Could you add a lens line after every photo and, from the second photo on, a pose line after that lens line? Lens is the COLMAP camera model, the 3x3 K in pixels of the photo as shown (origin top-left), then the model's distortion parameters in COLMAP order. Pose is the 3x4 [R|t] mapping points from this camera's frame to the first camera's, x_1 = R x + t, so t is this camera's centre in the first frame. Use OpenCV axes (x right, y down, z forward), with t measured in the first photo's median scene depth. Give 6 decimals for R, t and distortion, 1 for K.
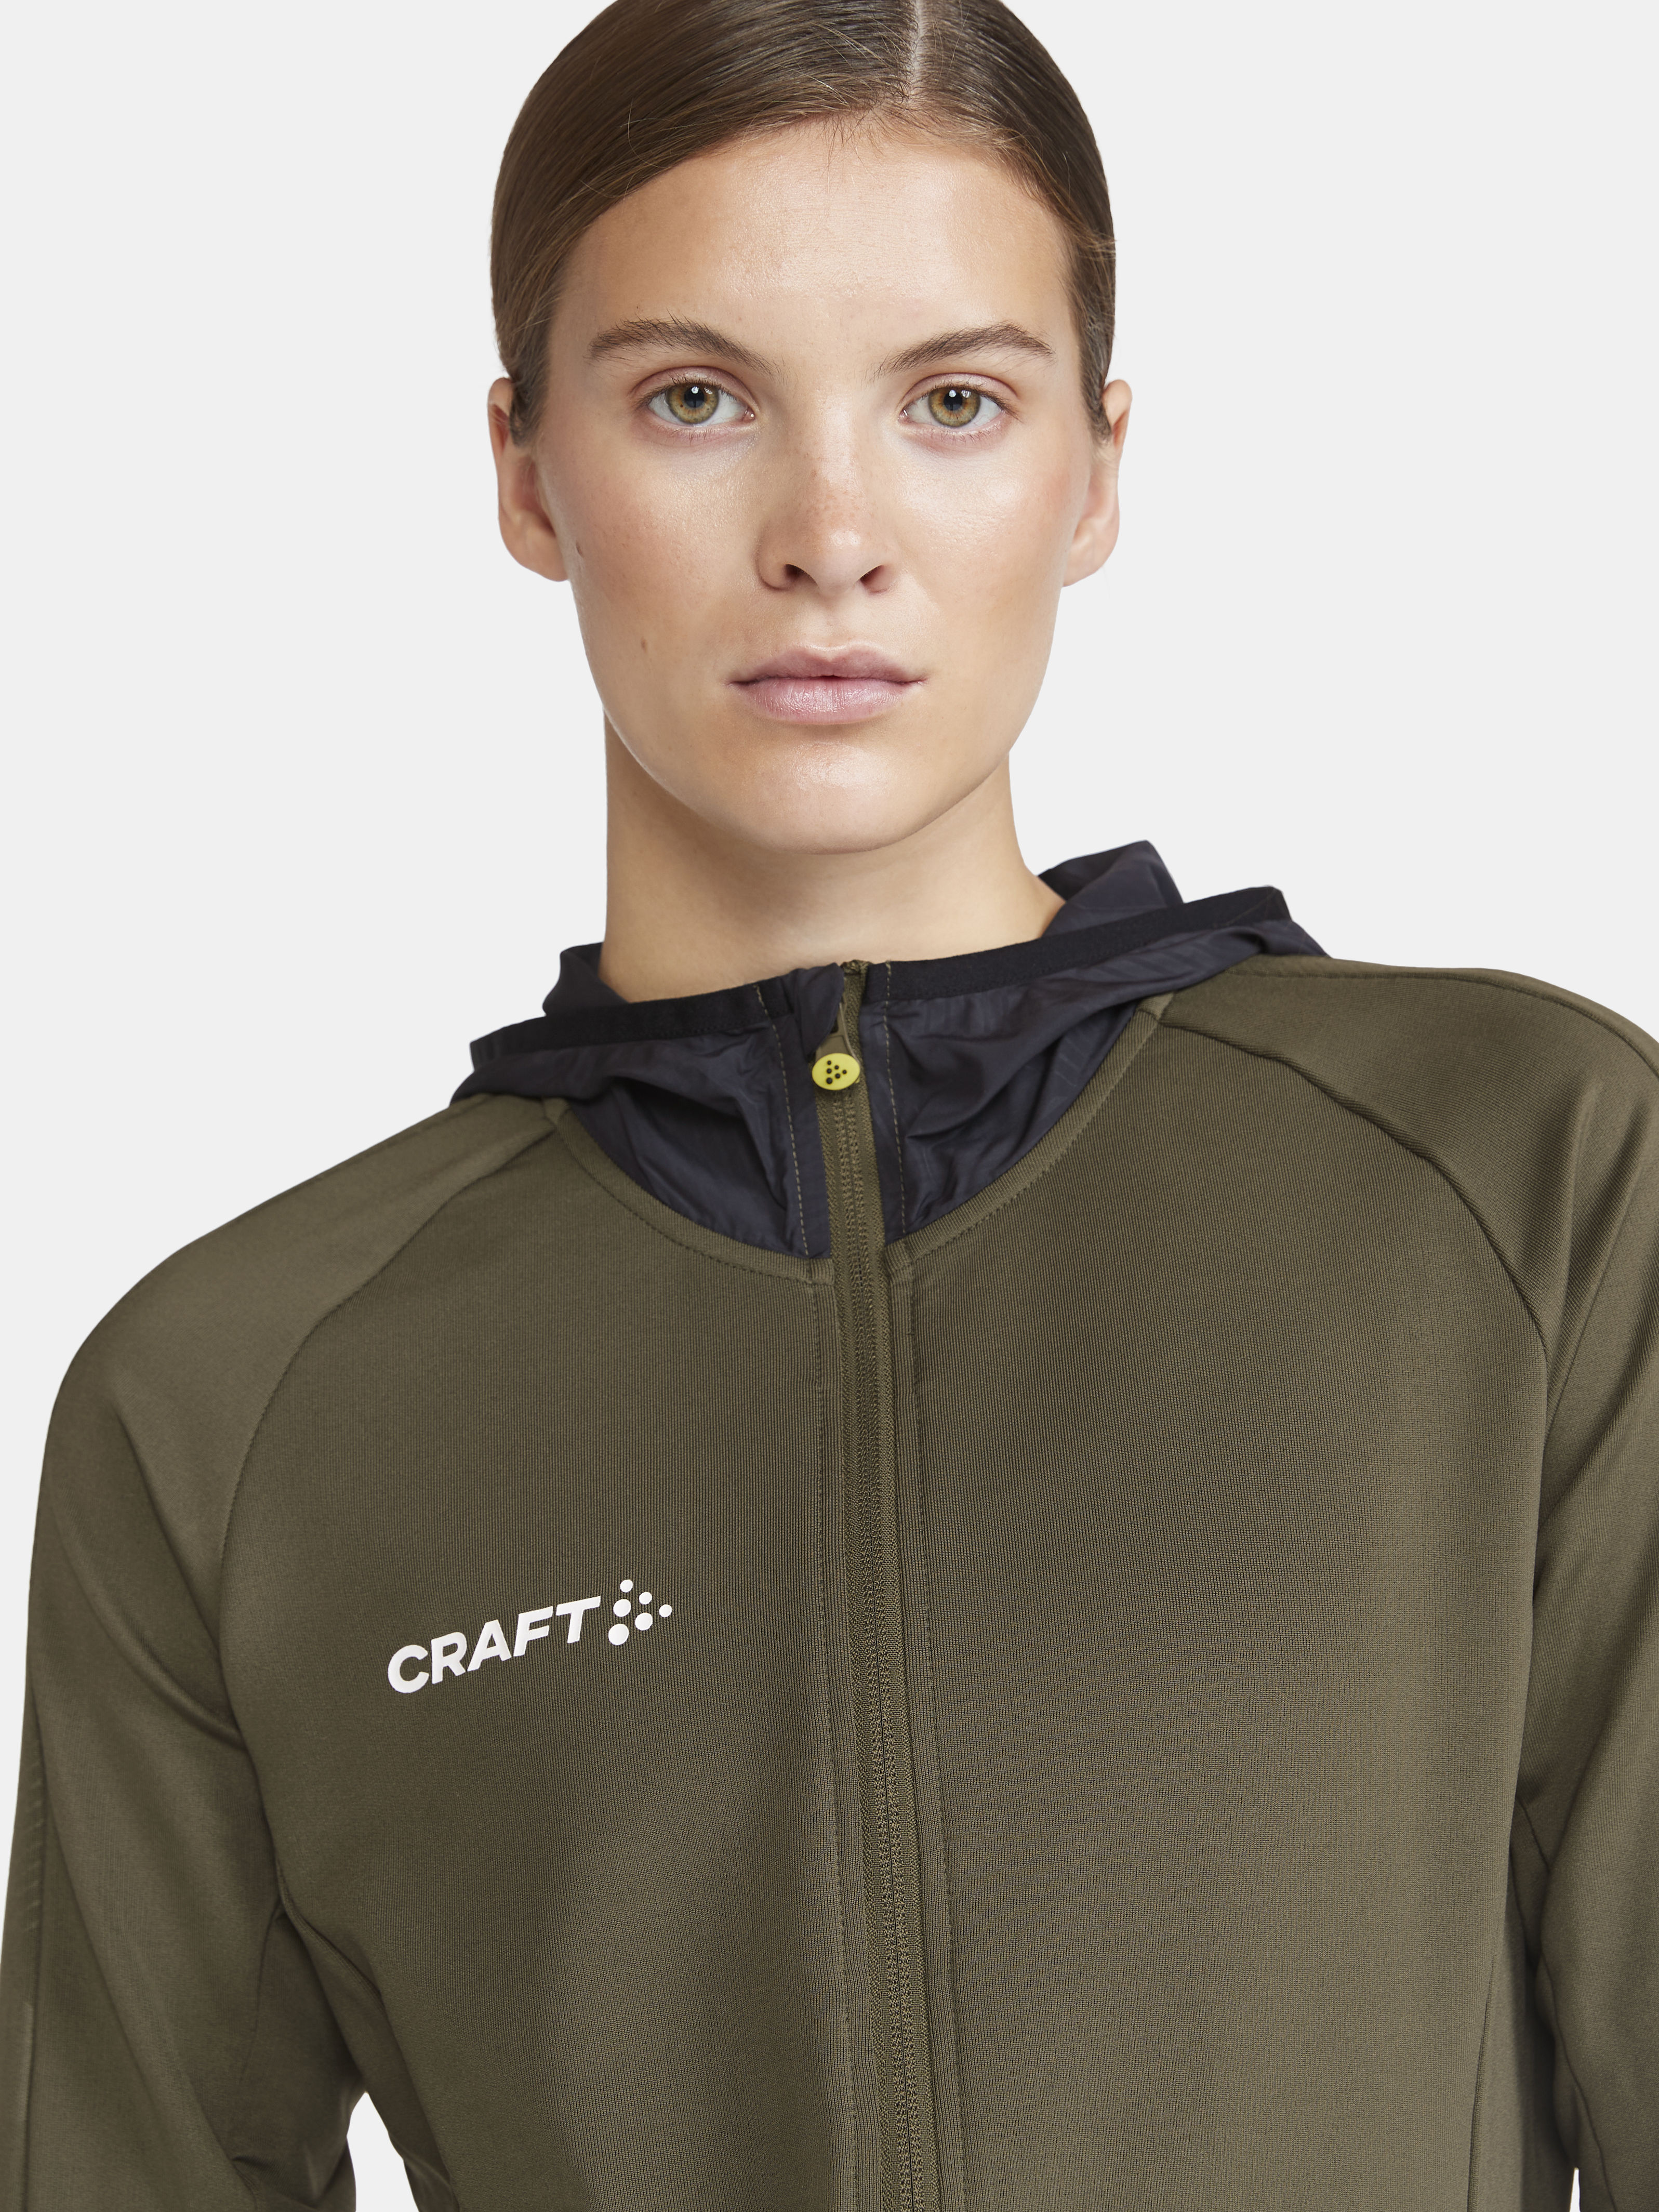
lens RADIAL K [[4281.0, 0, 834.8], [0, 4281.0, 1109.9], [0, 0, 1]] dist [-0.235425, 0.000000]
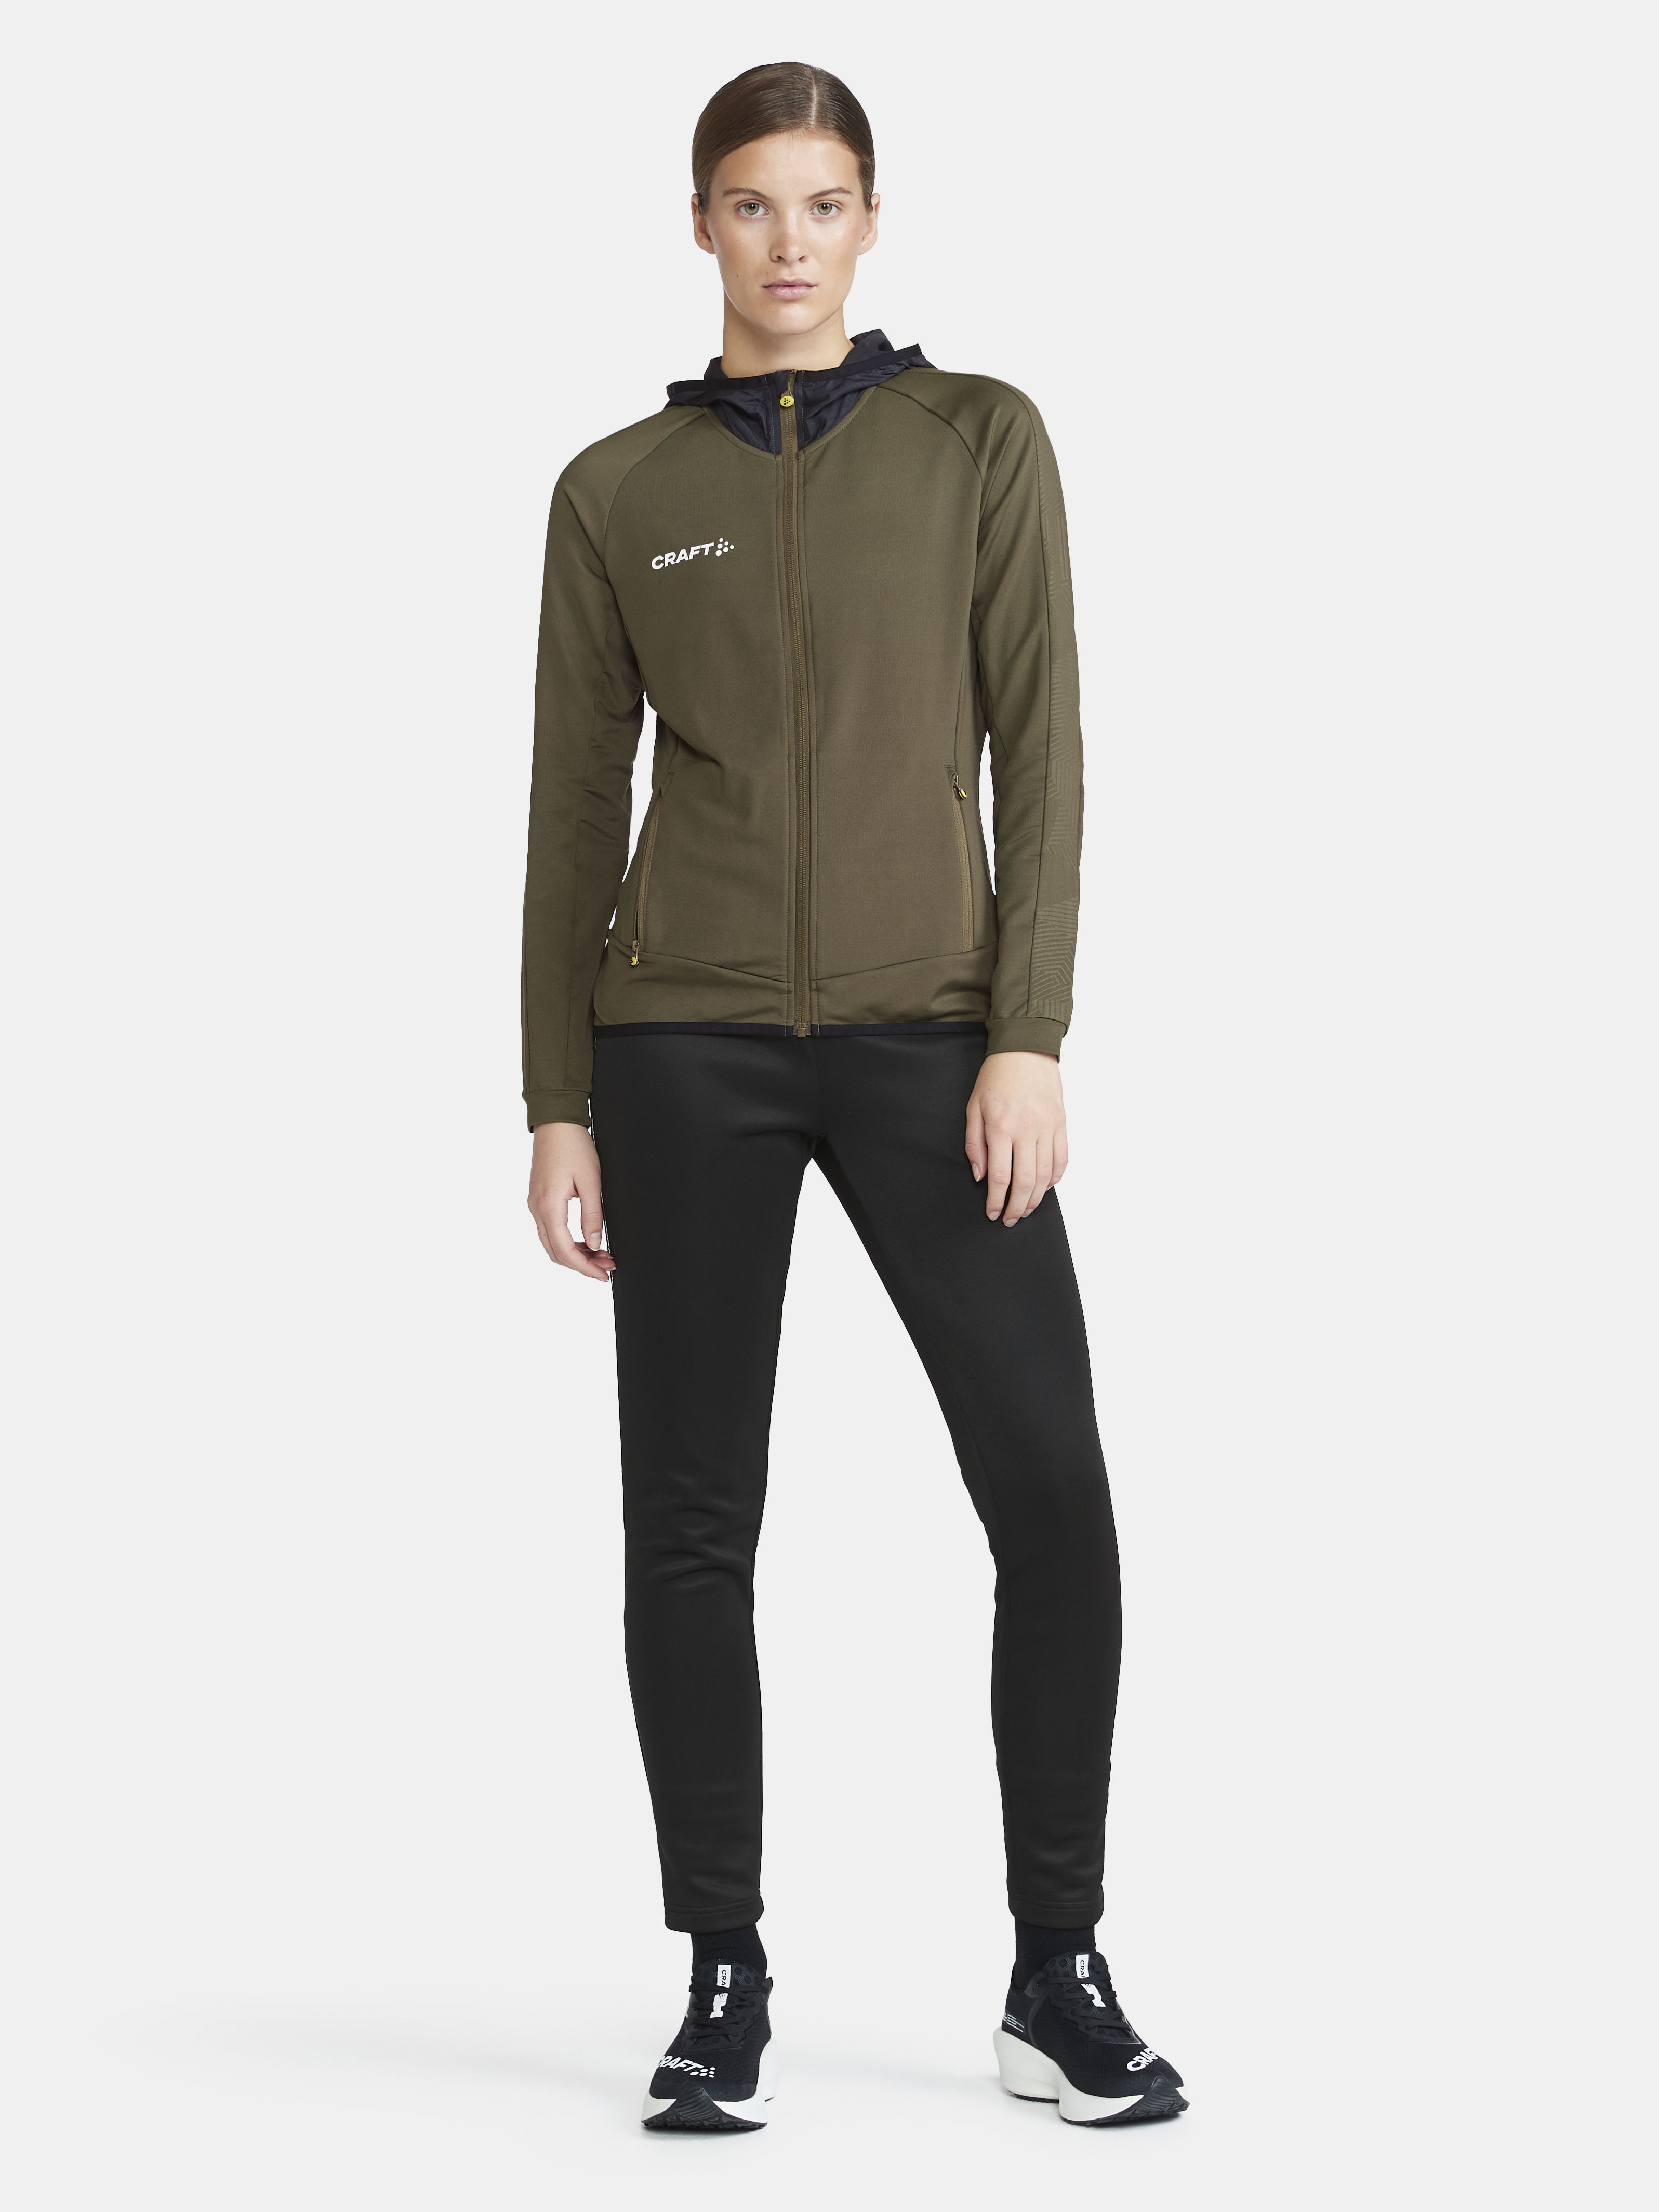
lens RADIAL K [[4281.0, 0, 828.9], [0, 4281.0, 1104.5], [0, 0, 1]] dist [-0.235425, 0.000000]
pose [[0.999457, 0.027615, 0.017961, -0.010934], [-0.029546, 0.992574, 0.117996, 0.156310], [-0.014569, -0.118463, 0.992852, -2.550828]]
